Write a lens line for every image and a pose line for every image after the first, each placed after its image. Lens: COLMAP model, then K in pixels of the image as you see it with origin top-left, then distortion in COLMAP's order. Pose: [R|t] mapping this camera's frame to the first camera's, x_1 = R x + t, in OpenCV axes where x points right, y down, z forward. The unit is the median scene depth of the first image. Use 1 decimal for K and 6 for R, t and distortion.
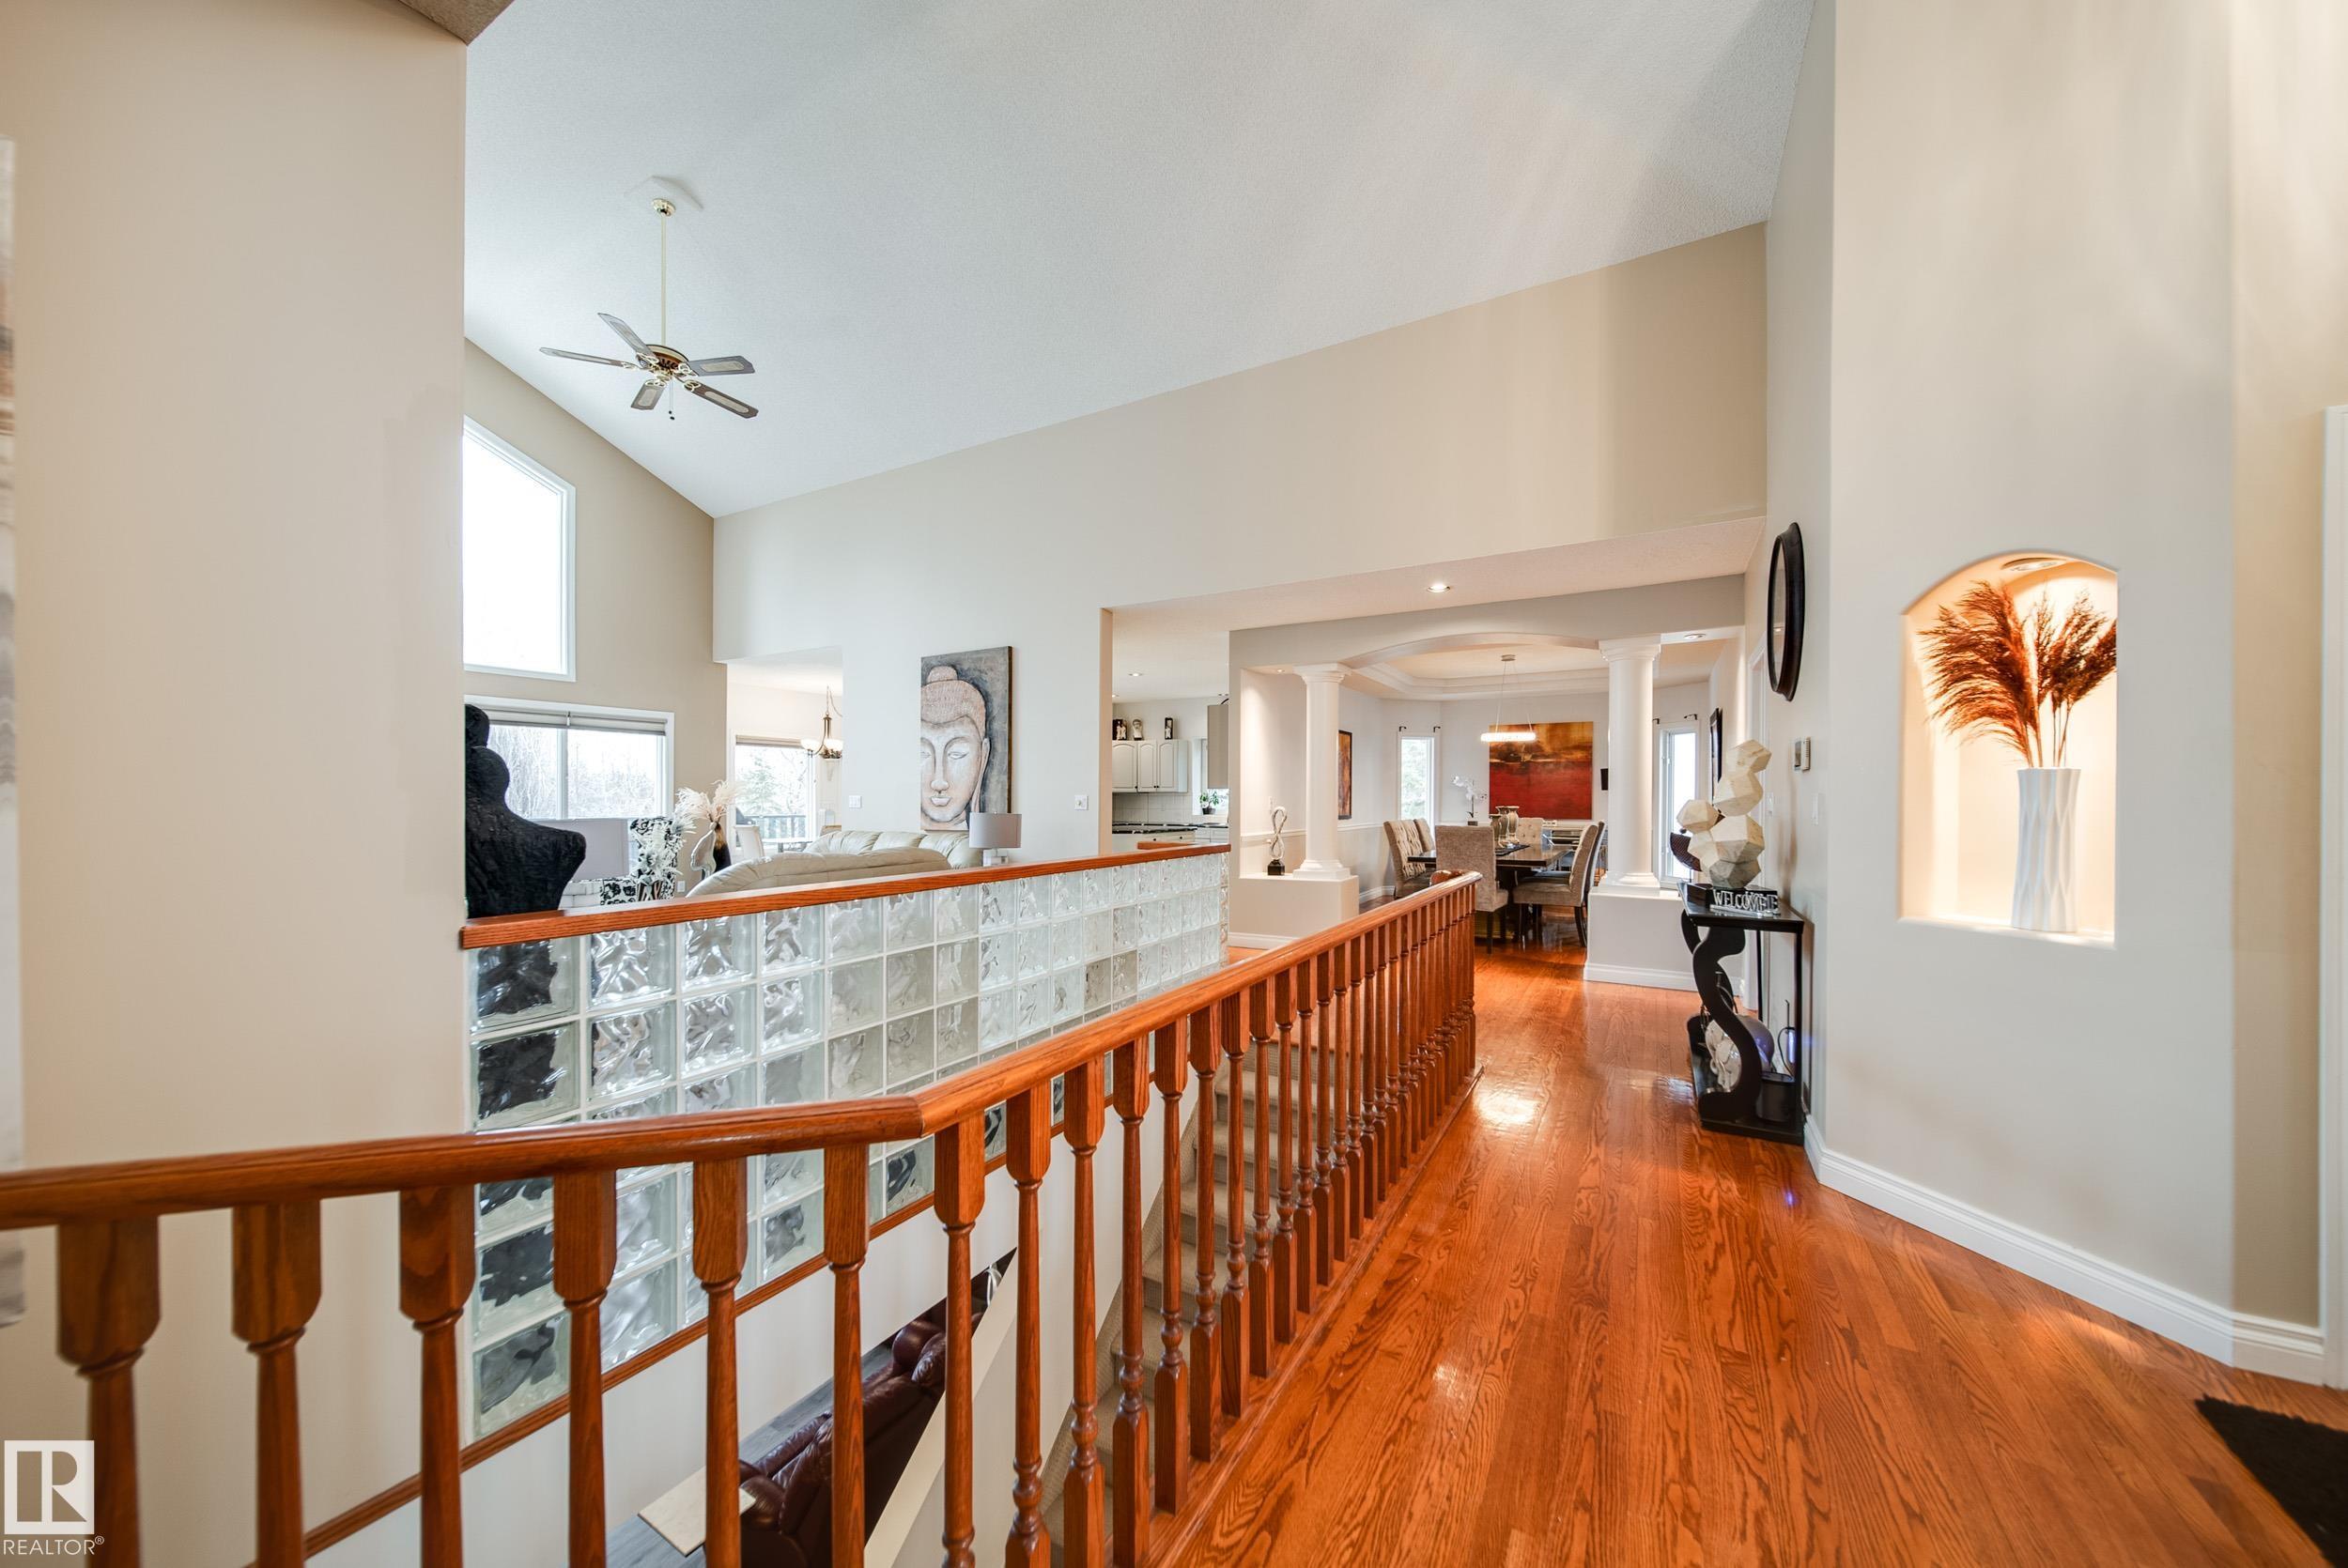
lens RADIAL K [[831.7, 0, 1171.3], [0, 831.7, 793.7], [0, 0, 1]] dist [-0.000300, -0.000530]
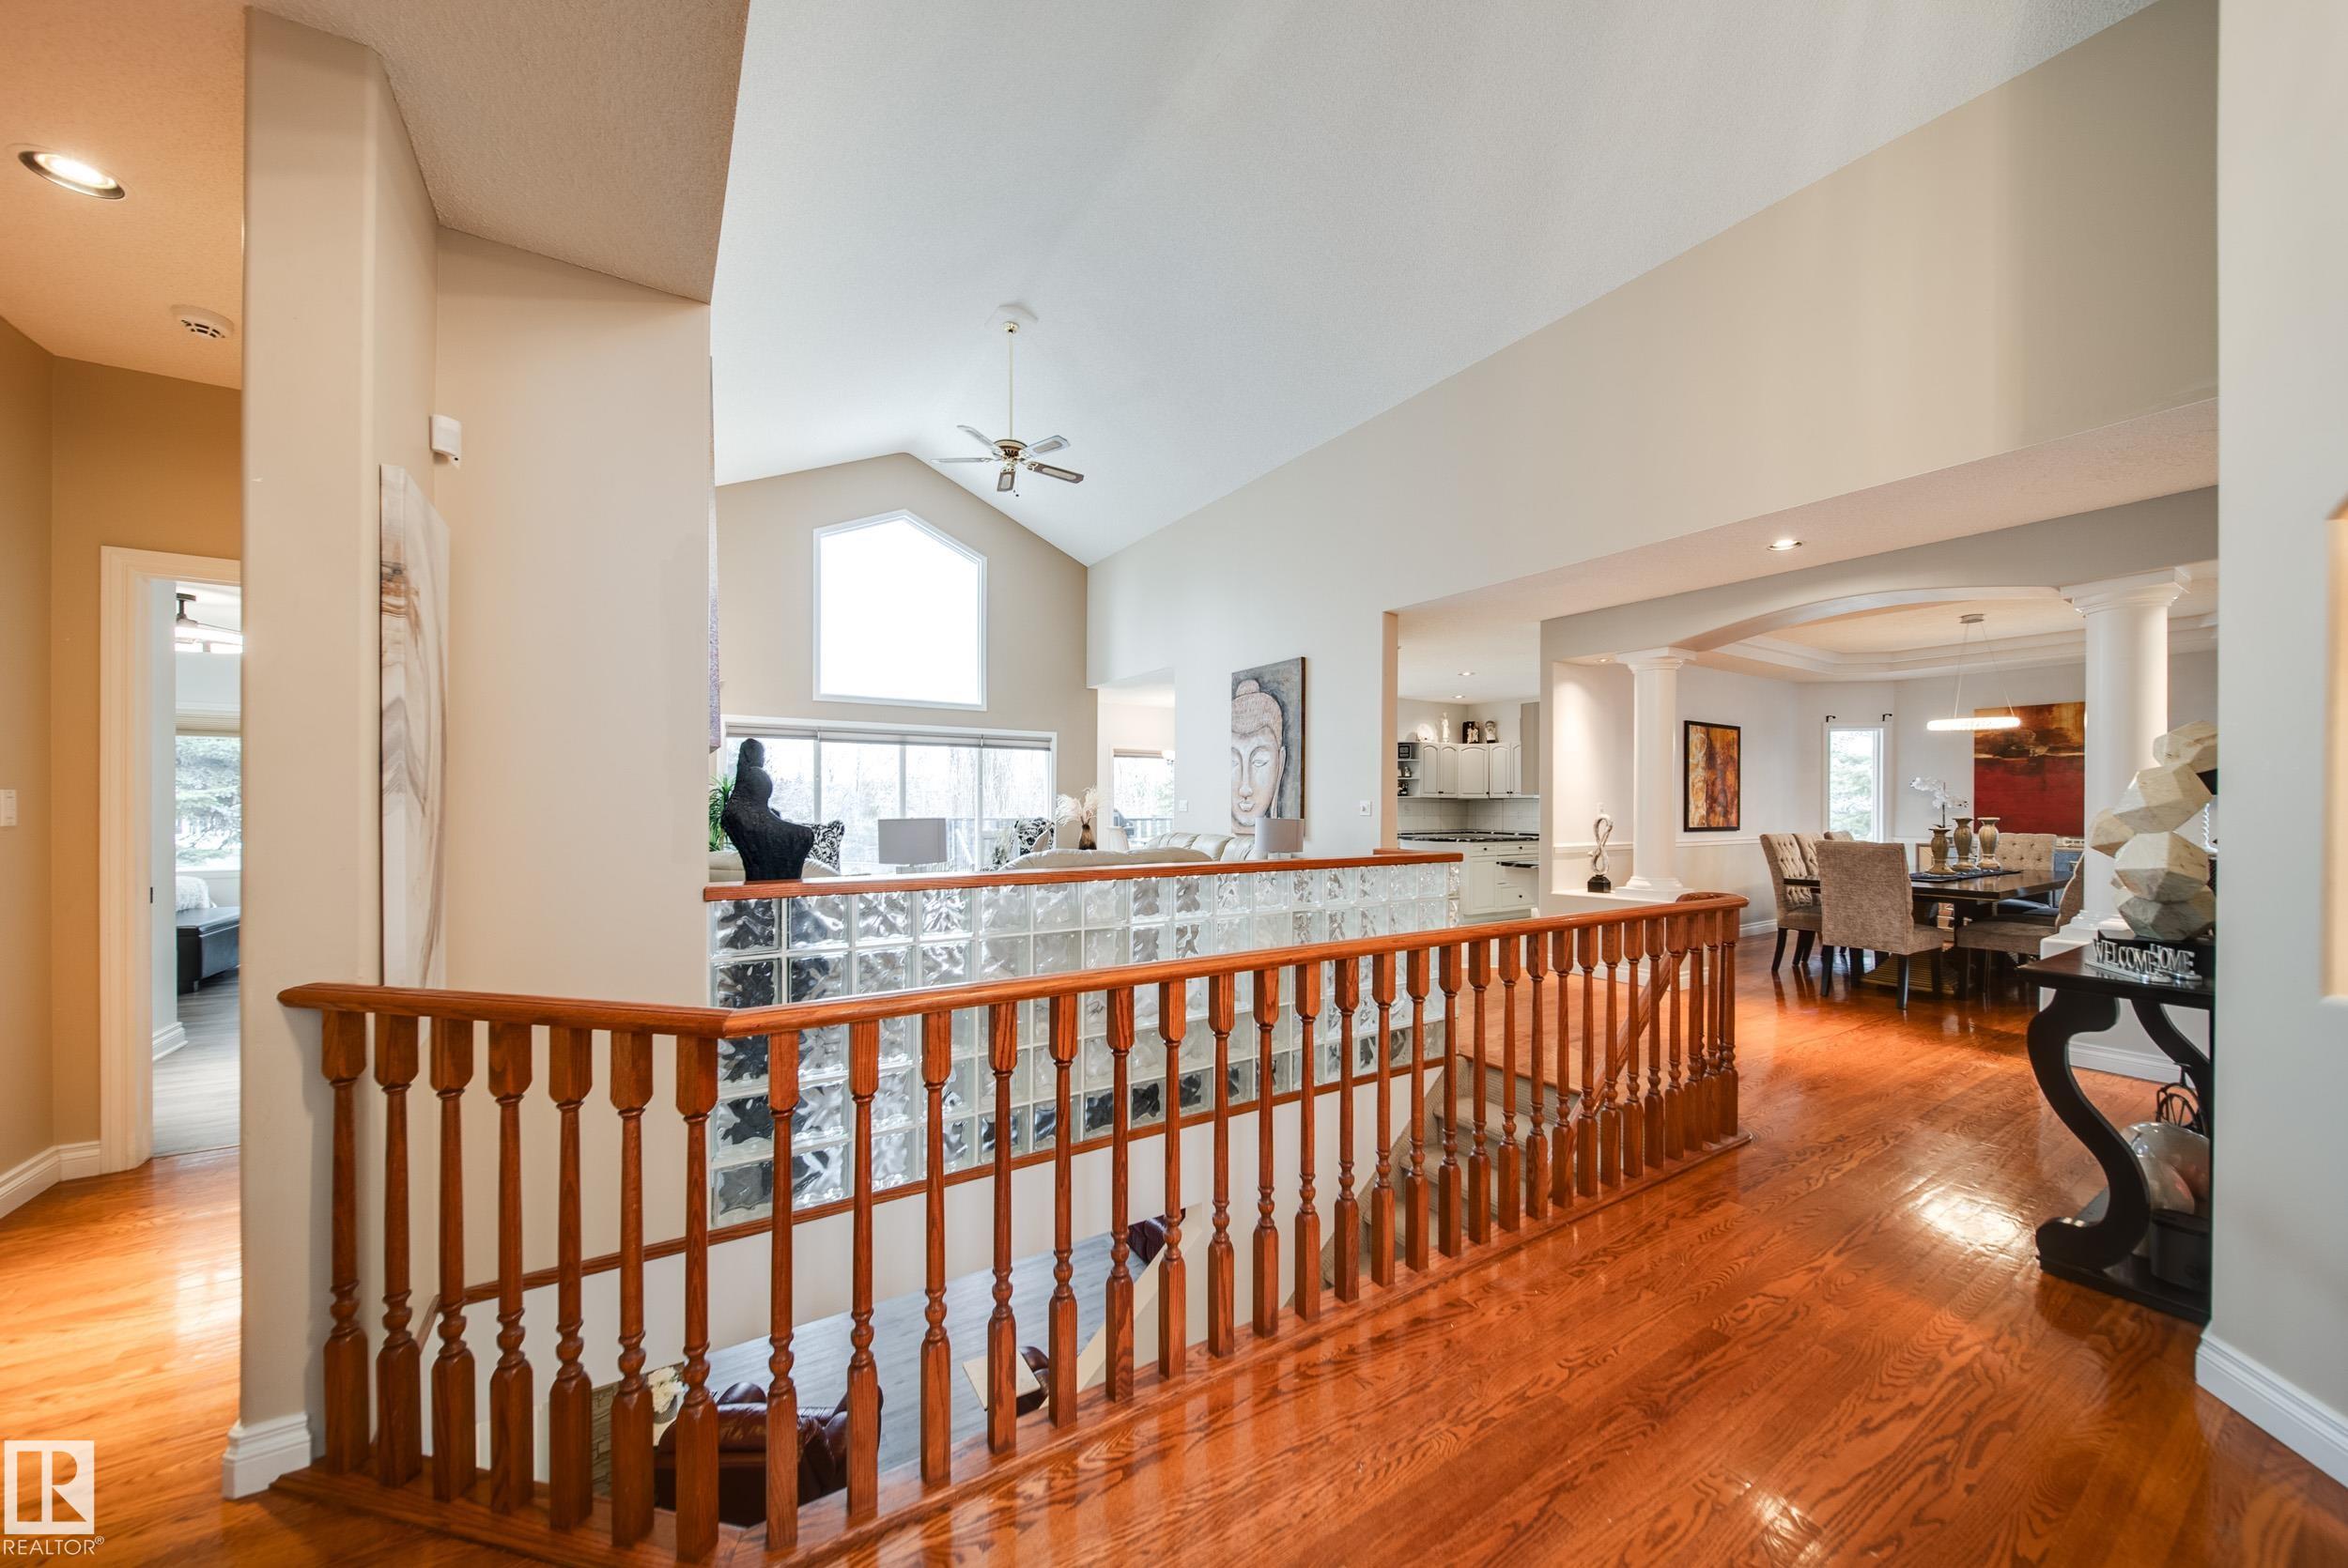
lens RADIAL K [[831.7, 0, 1172.9], [0, 831.7, 794.2], [0, 0, 1]] dist [-0.000300, -0.000530]
pose [[0.886751, -0.001564, -0.462244, 0.137459], [-0.001452, 0.999980, -0.006168, 0.000059], [0.462245, 0.006141, 0.886731, 0.010359]]
